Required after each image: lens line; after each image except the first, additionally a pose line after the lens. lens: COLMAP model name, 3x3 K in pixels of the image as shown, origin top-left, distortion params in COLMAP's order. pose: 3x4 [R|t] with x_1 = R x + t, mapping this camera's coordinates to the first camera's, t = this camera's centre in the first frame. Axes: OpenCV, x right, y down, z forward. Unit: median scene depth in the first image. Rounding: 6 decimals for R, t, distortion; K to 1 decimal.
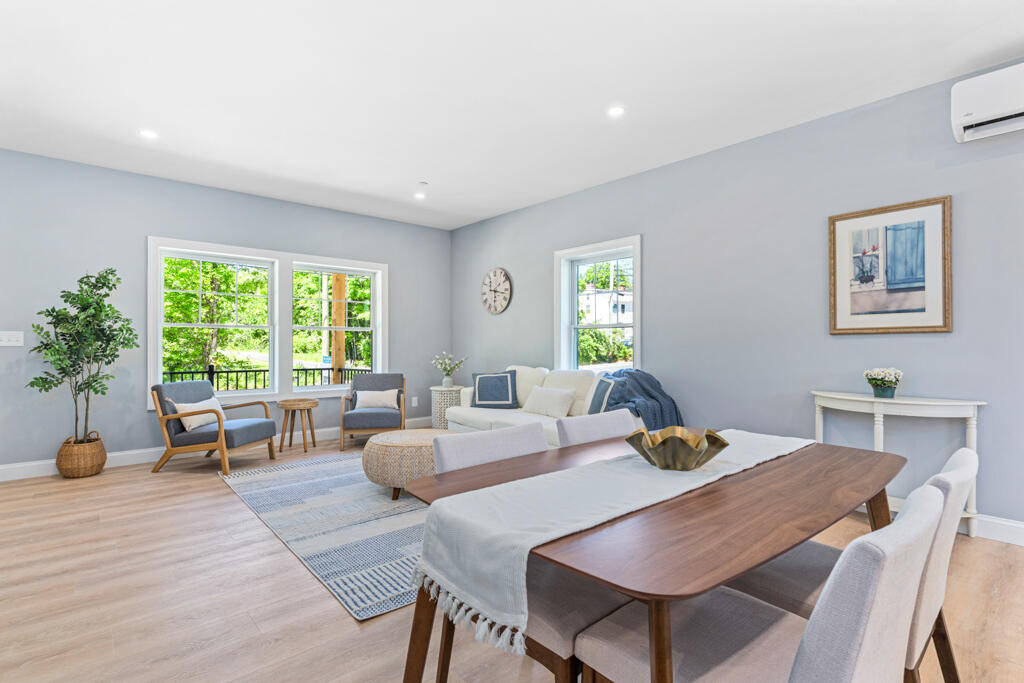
lens RADIAL K [[490.5, 0, 509.2], [0, 490.5, 345.7], [0, 0, 1]] dist [-0.000258, 0.001983]
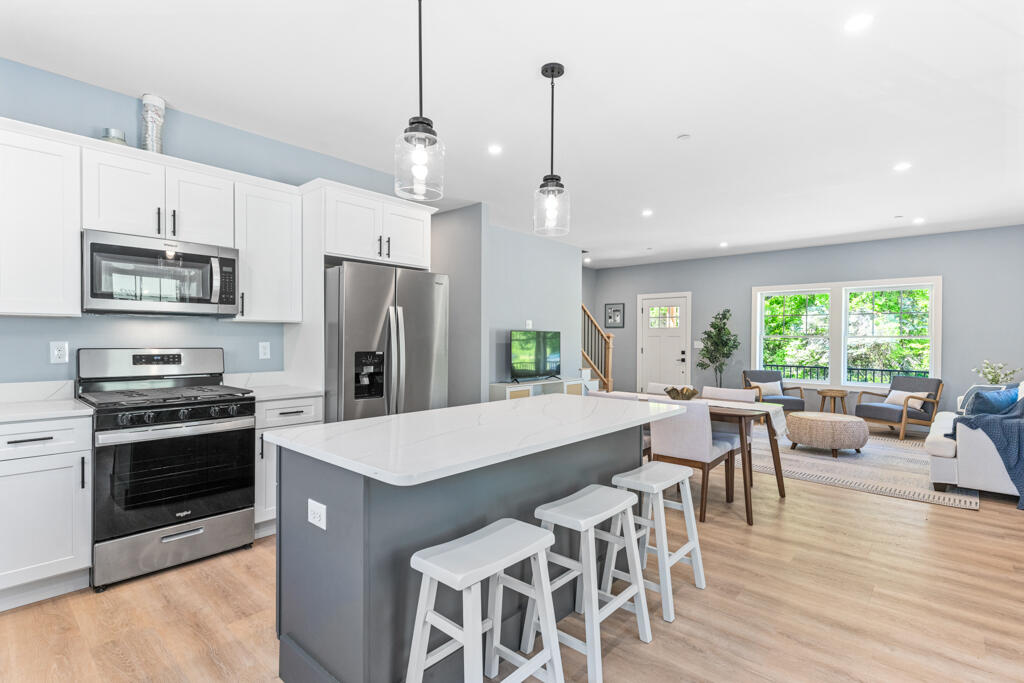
lens RADIAL K [[490.5, 0, 537.5], [0, 490.5, 342.9], [0, 0, 1]] dist [-0.000258, 0.001983]
pose [[0.152612, 0.009572, -0.988240, 1.013646], [-0.011416, 0.999903, 0.007922, -0.030249], [0.988220, 0.010073, 0.152707, -0.054035]]
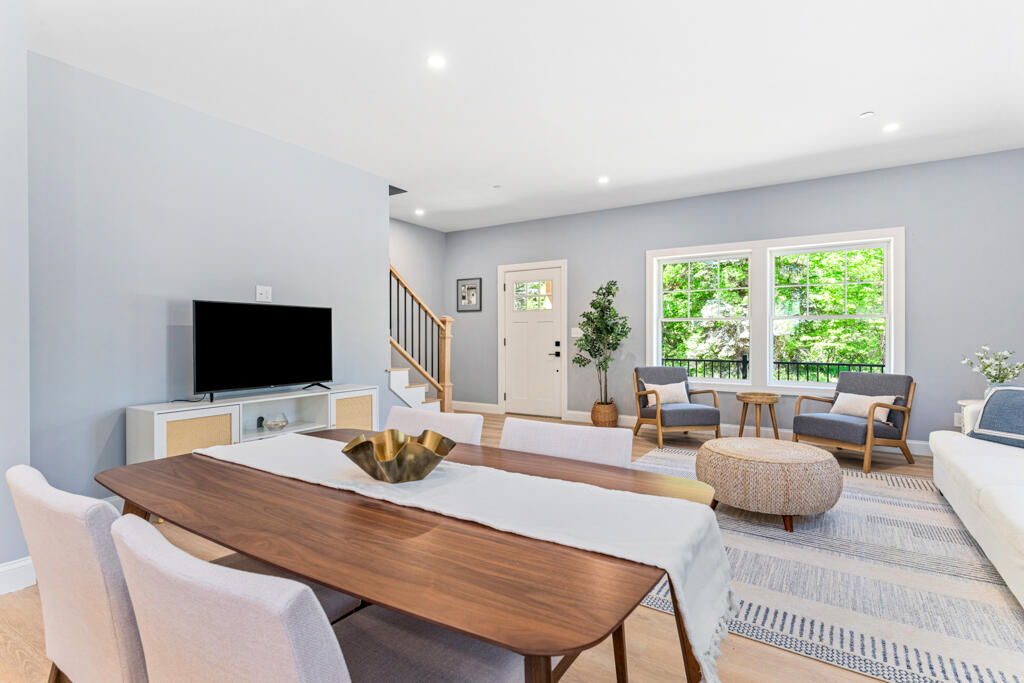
lens RADIAL K [[490.5, 0, 520.2], [0, 490.5, 341.9], [0, 0, 1]] dist [-0.000258, 0.001983]
pose [[0.294370, 0.008994, -0.955649, 0.431686], [-0.001535, 0.999959, 0.008938, 0.002098], [0.955690, -0.001164, 0.294372, 0.339635]]
